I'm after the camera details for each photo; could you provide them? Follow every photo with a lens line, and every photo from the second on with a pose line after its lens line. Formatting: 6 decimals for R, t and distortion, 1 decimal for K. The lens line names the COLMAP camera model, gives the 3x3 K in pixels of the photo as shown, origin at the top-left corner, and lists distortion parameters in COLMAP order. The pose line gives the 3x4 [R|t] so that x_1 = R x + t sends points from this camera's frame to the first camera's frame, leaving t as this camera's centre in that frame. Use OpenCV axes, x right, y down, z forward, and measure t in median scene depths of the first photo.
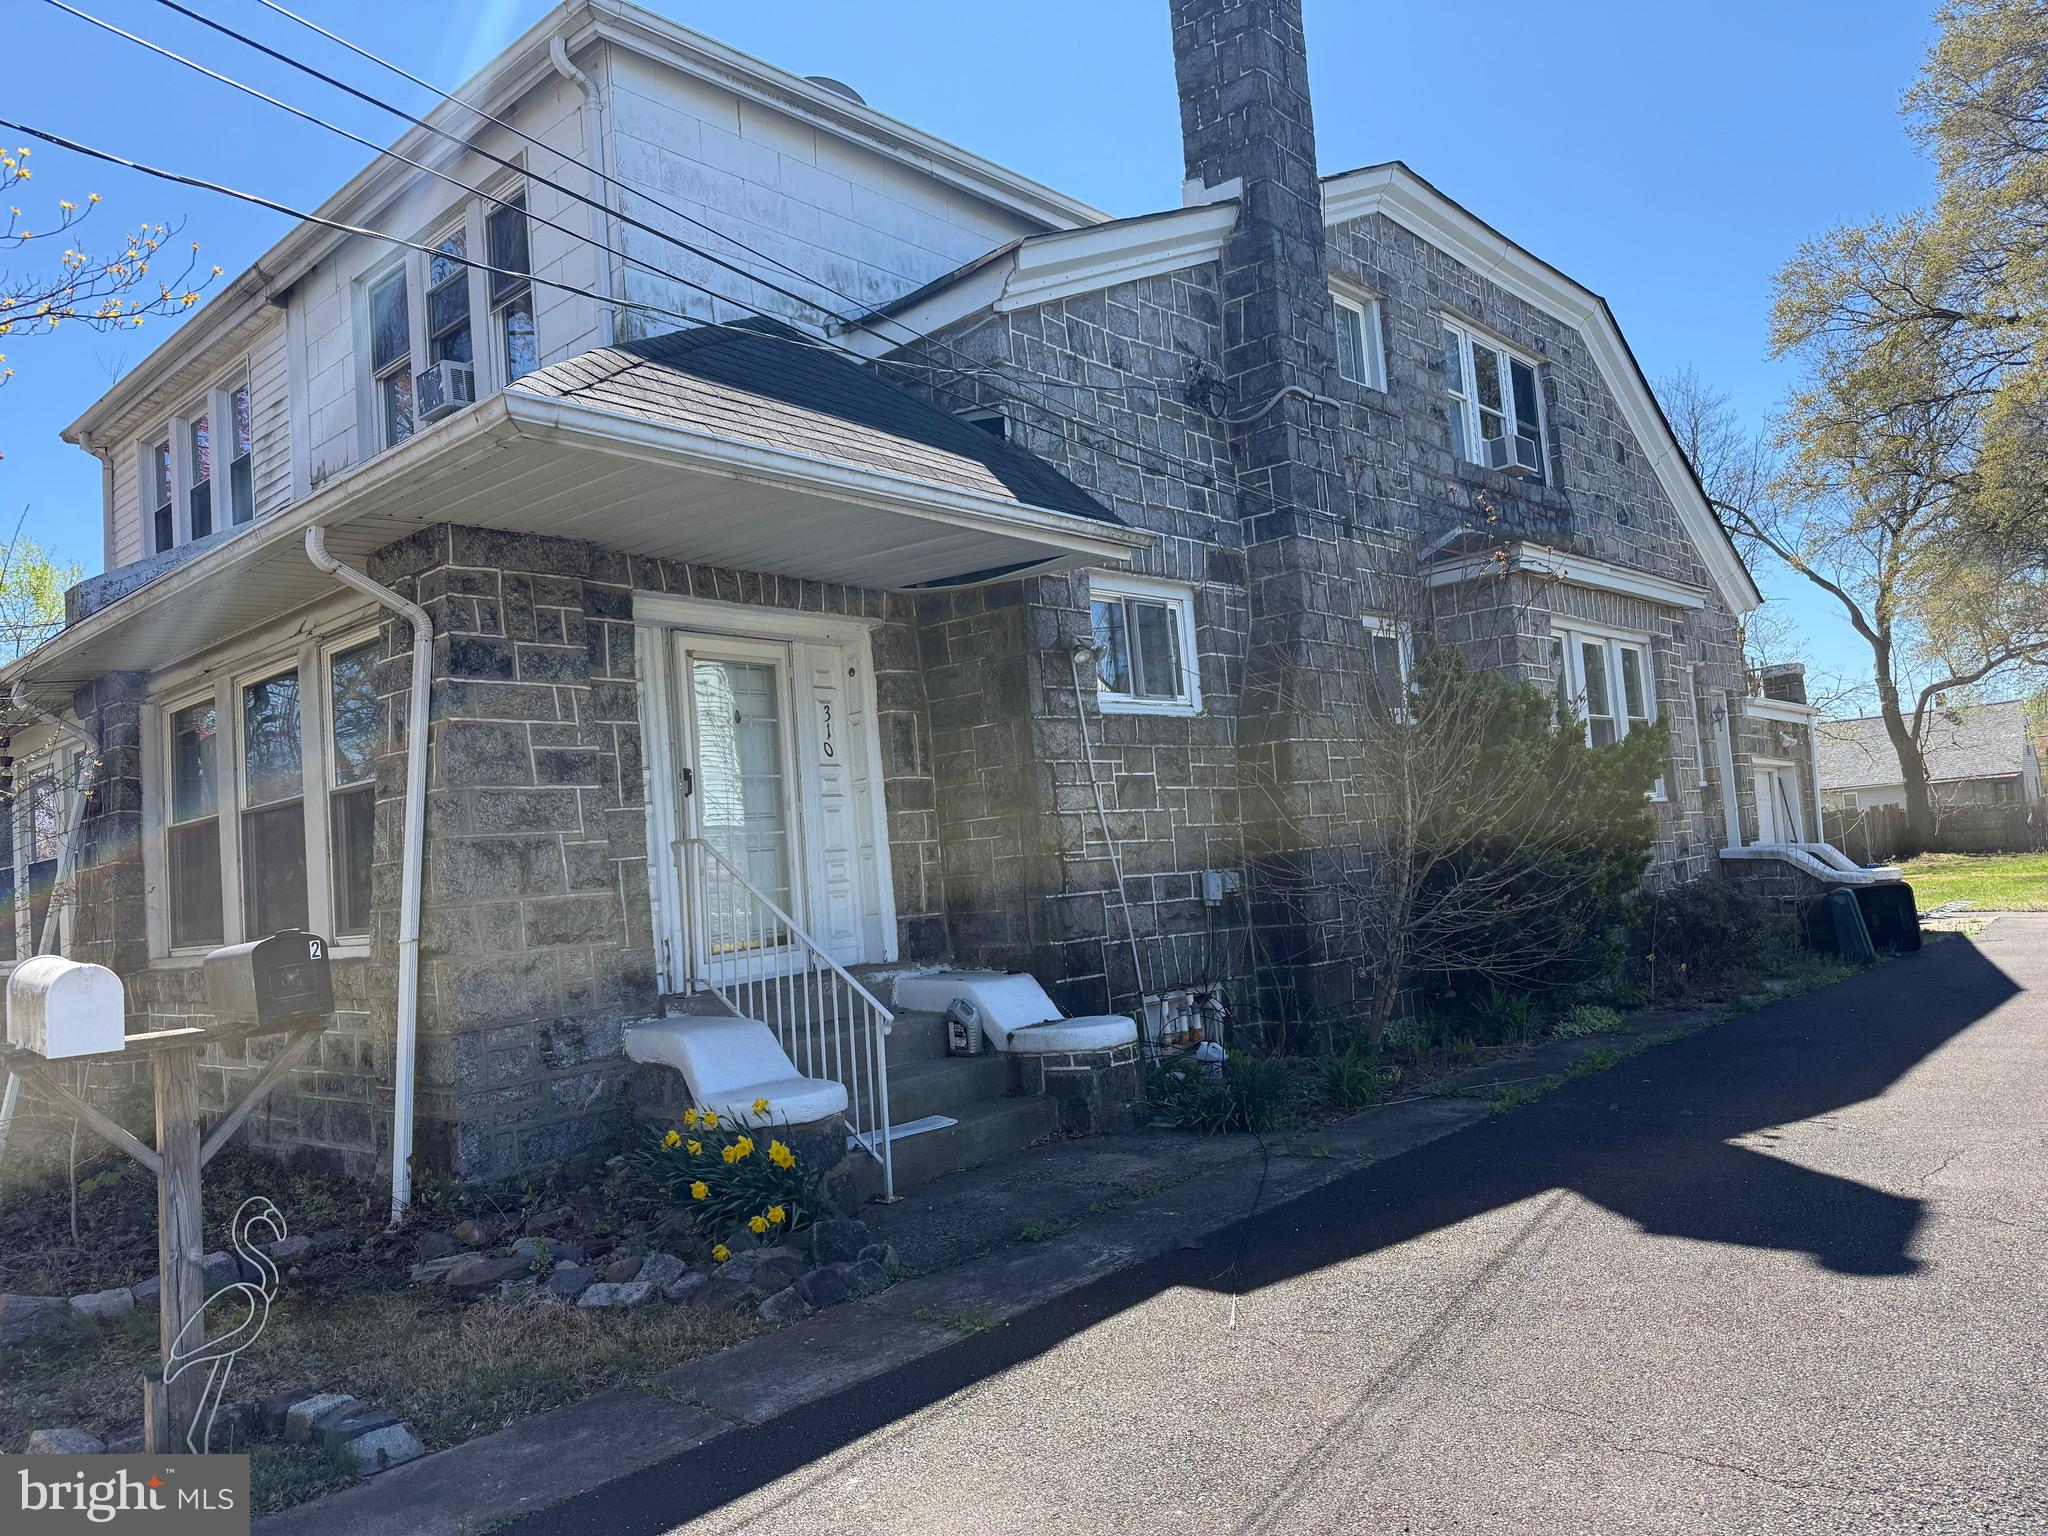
lens RADIAL K [[1446.0, 0, 1026.2], [0, 1446.0, 768.4], [0, 0, 1]] dist [0.072656, -0.097530]
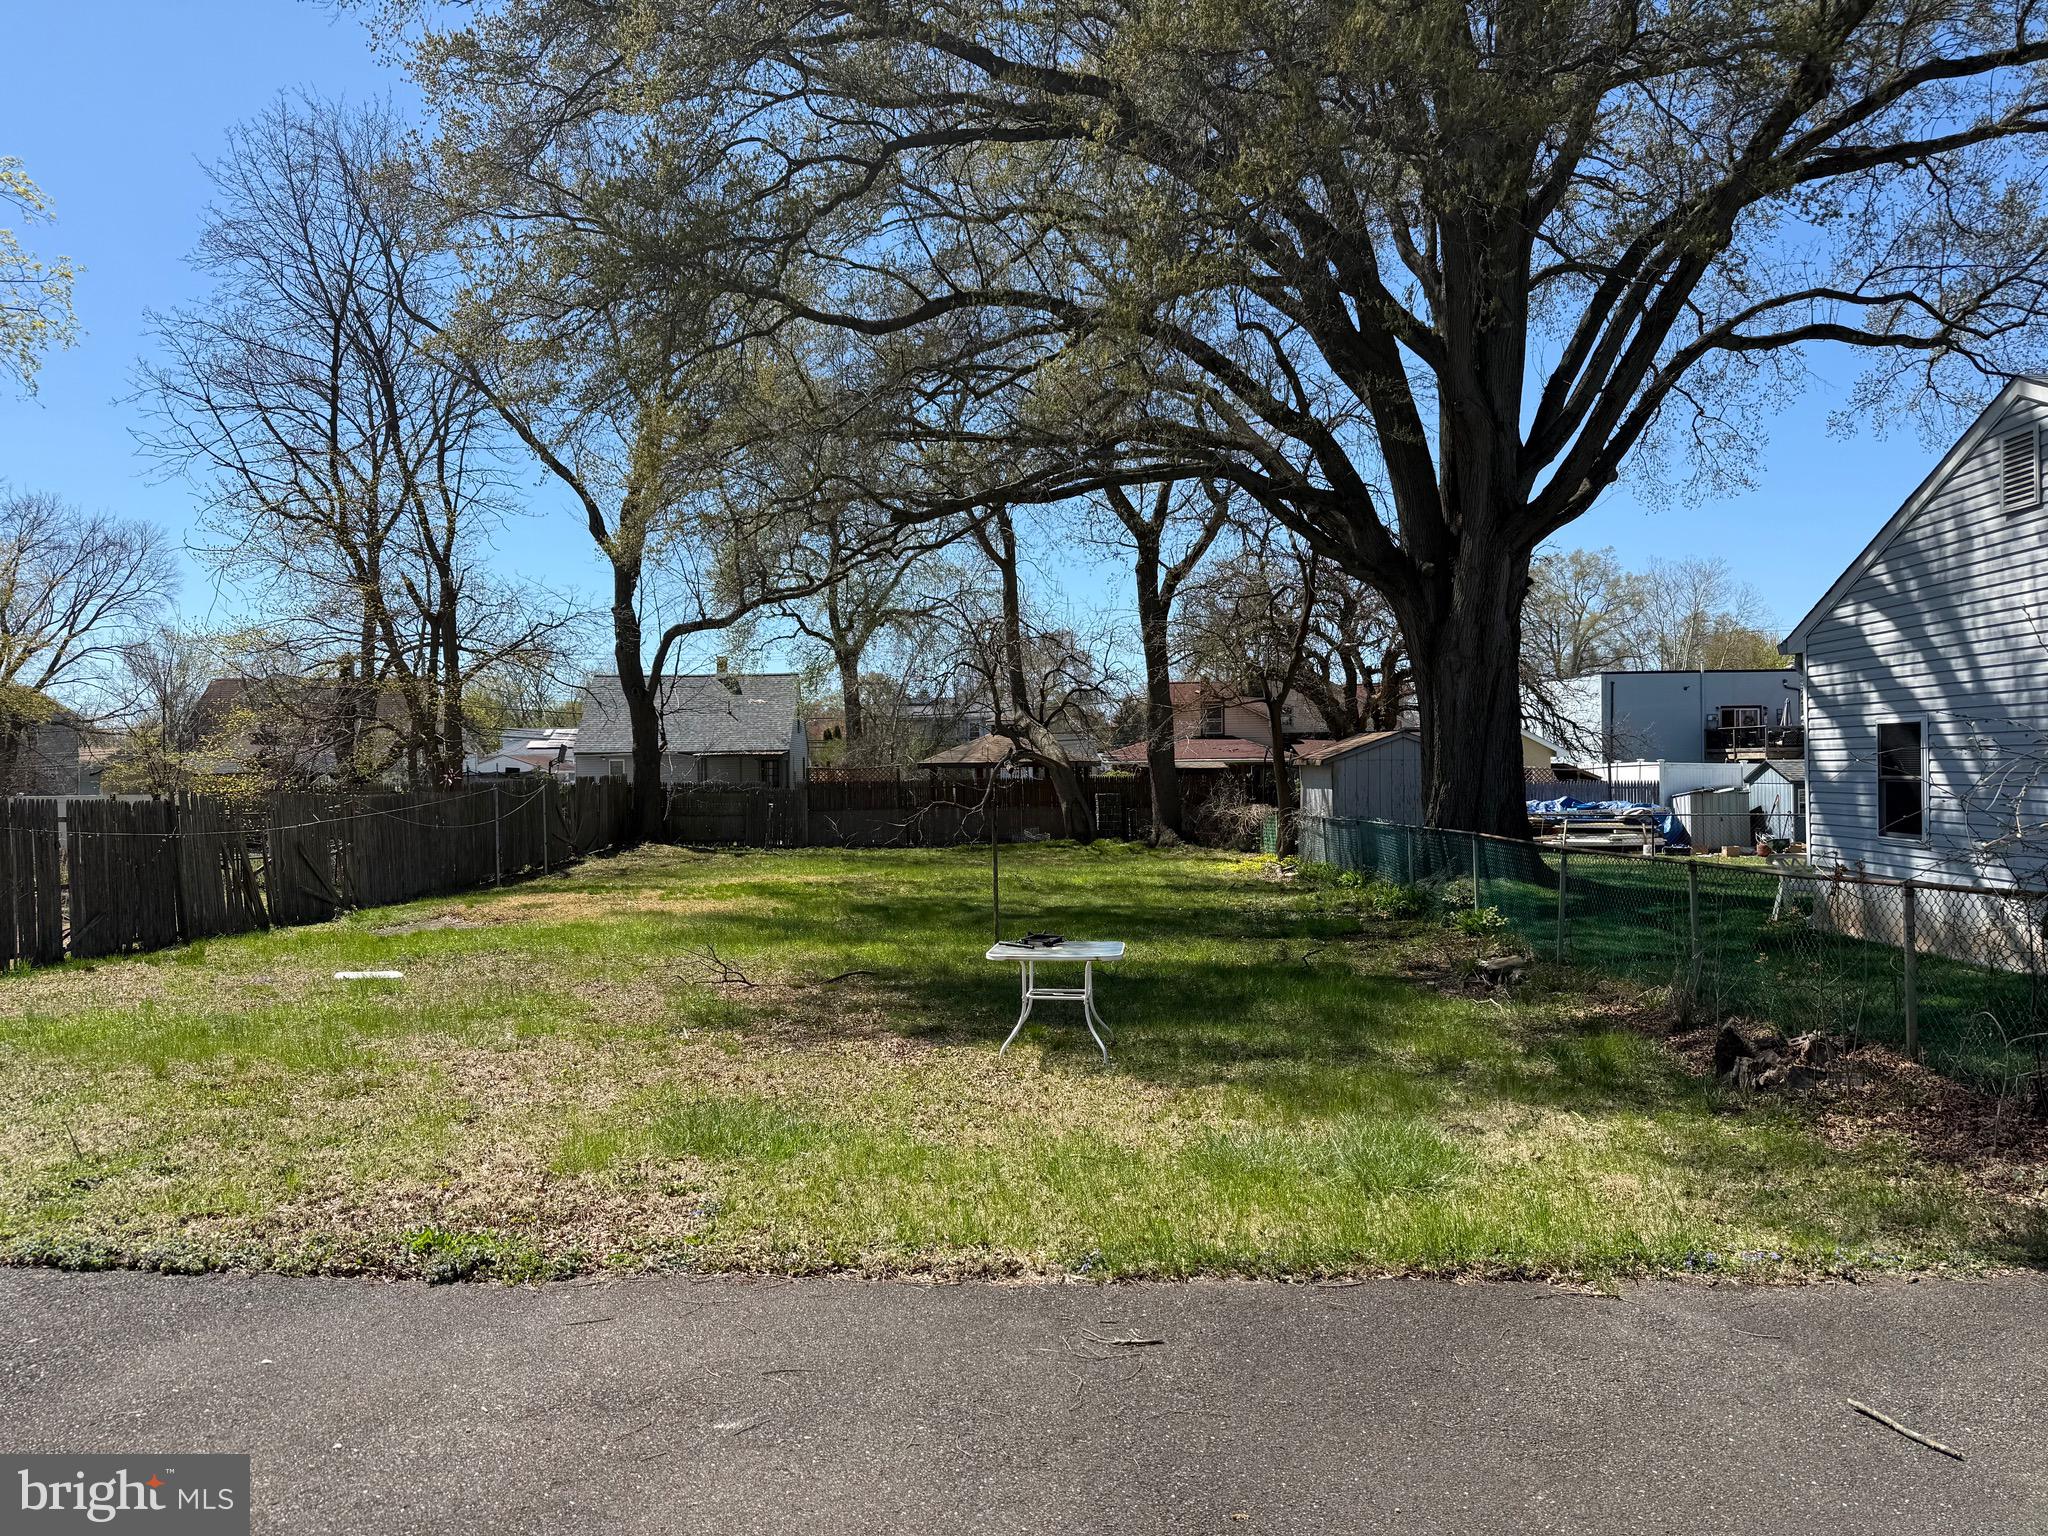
lens RADIAL K [[1446.0, 0, 1026.3], [0, 1446.0, 771.7], [0, 0, 1]] dist [0.072656, -0.097530]
pose [[0.737780, 0.068835, 0.671522, 1.279437], [-0.092567, 0.995706, -0.000365, 0.016452], [-0.668664, -0.061892, 0.740984, 1.602234]]
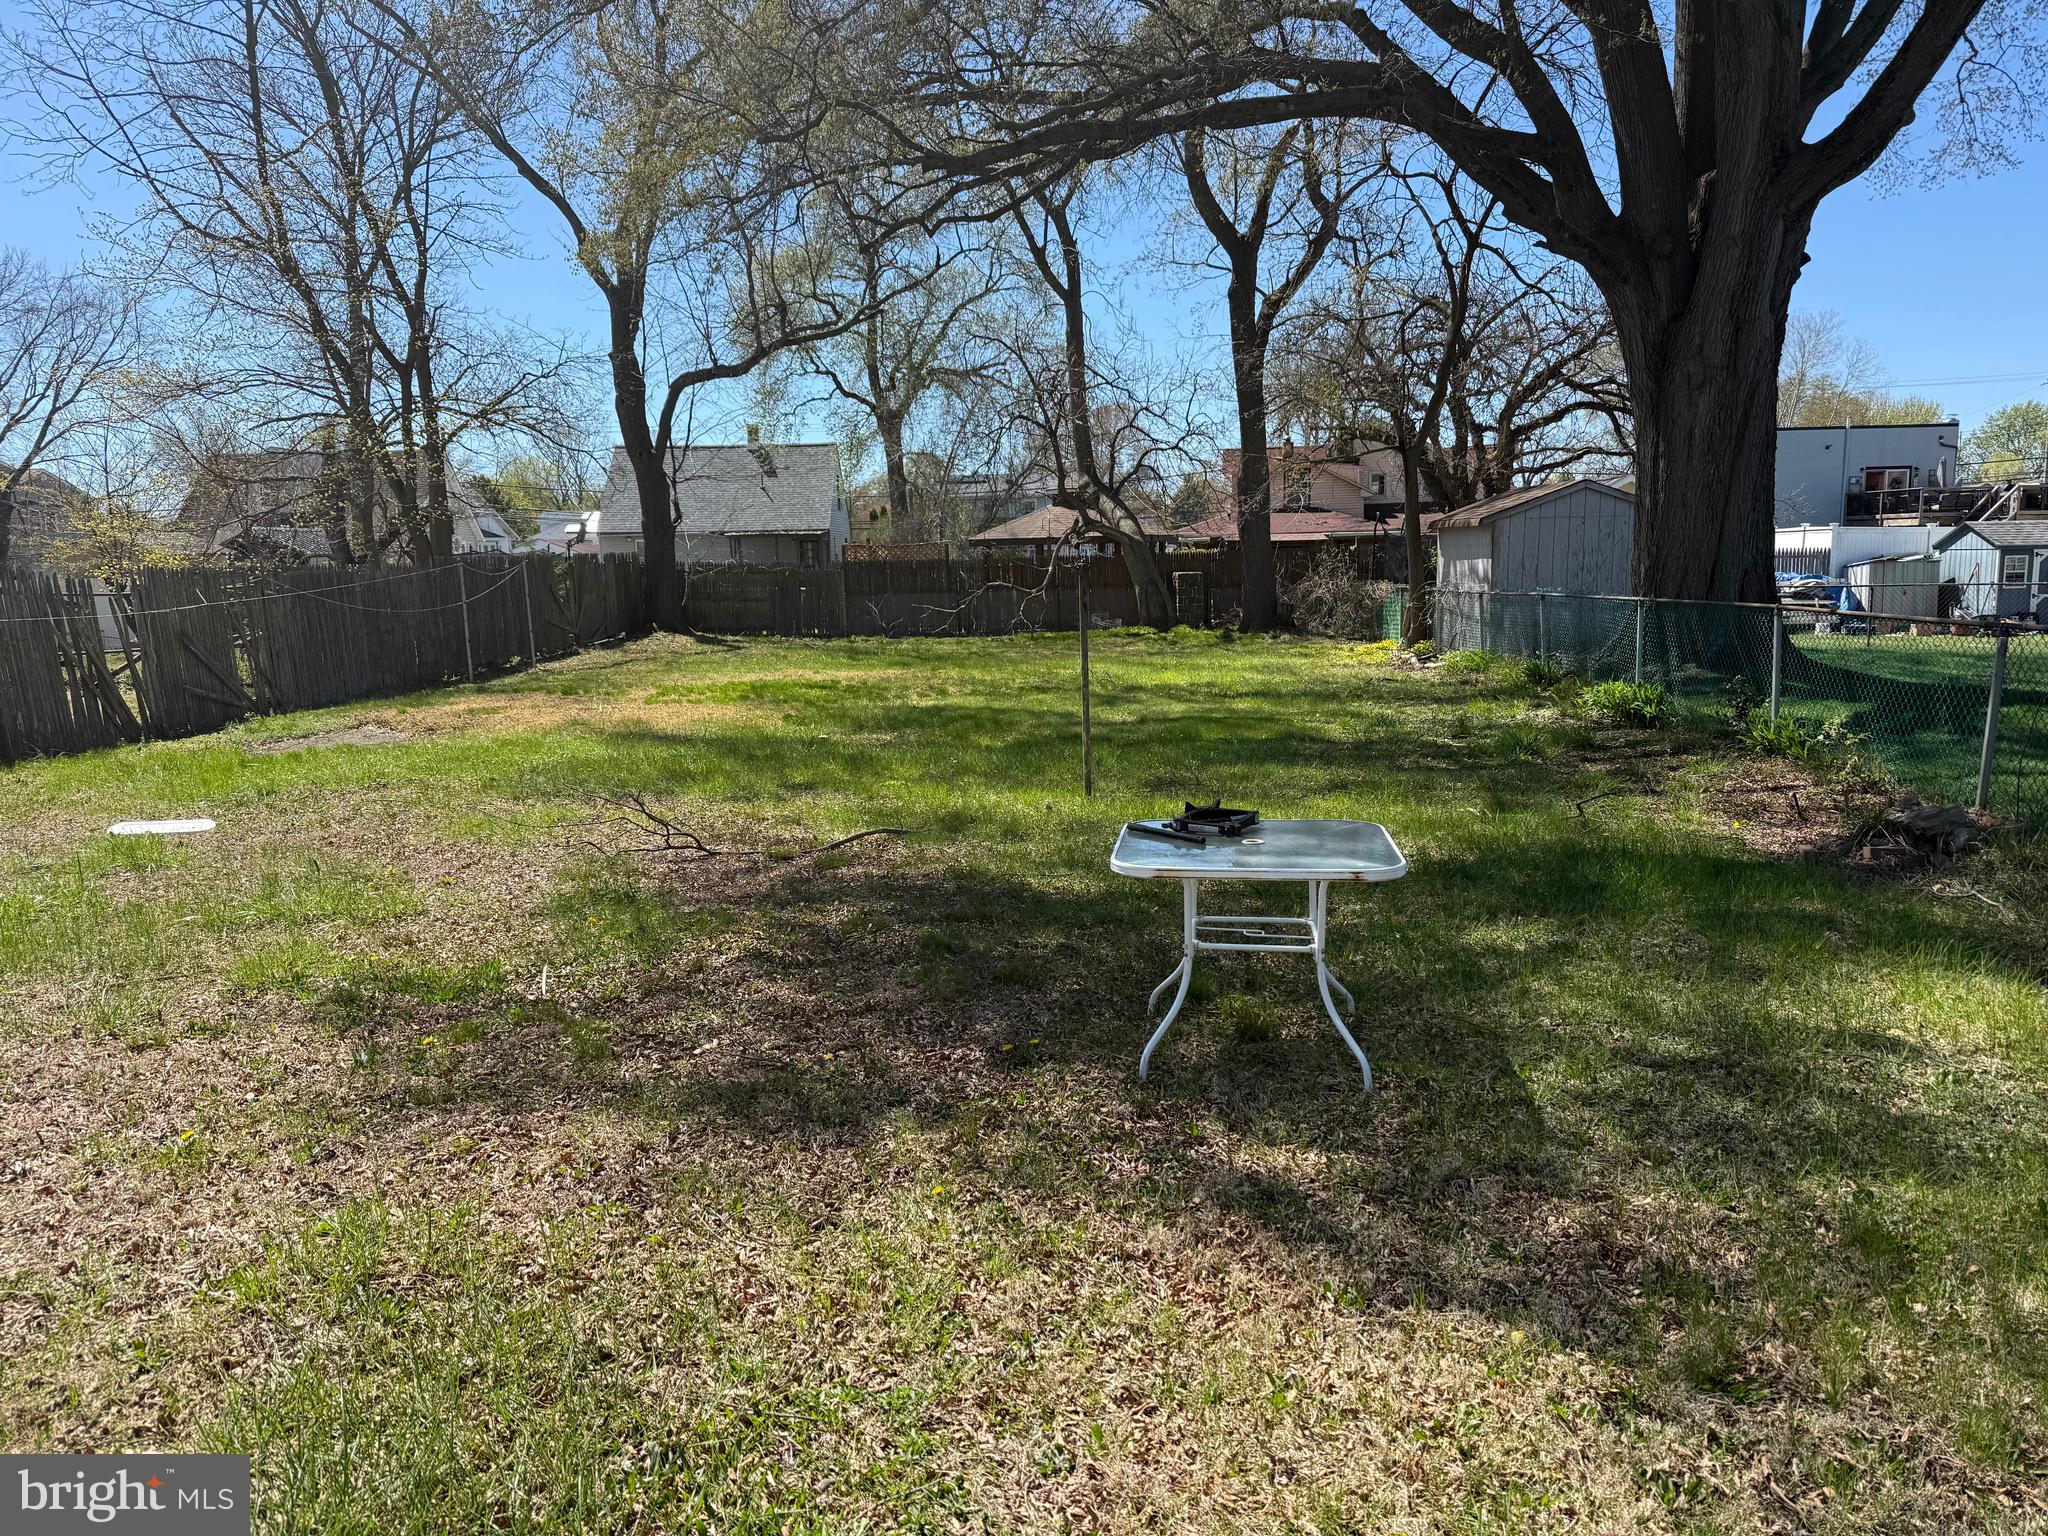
lens RADIAL K [[1446.0, 0, 1011.6], [0, 1446.0, 820.3], [0, 0, 1]] dist [0.072656, -0.097530]
pose [[0.769115, -0.052216, 0.636974, 1.563503], [-0.083585, 0.979878, 0.181251, 0.043921], [-0.633621, -0.192644, 0.749274, 1.959166]]
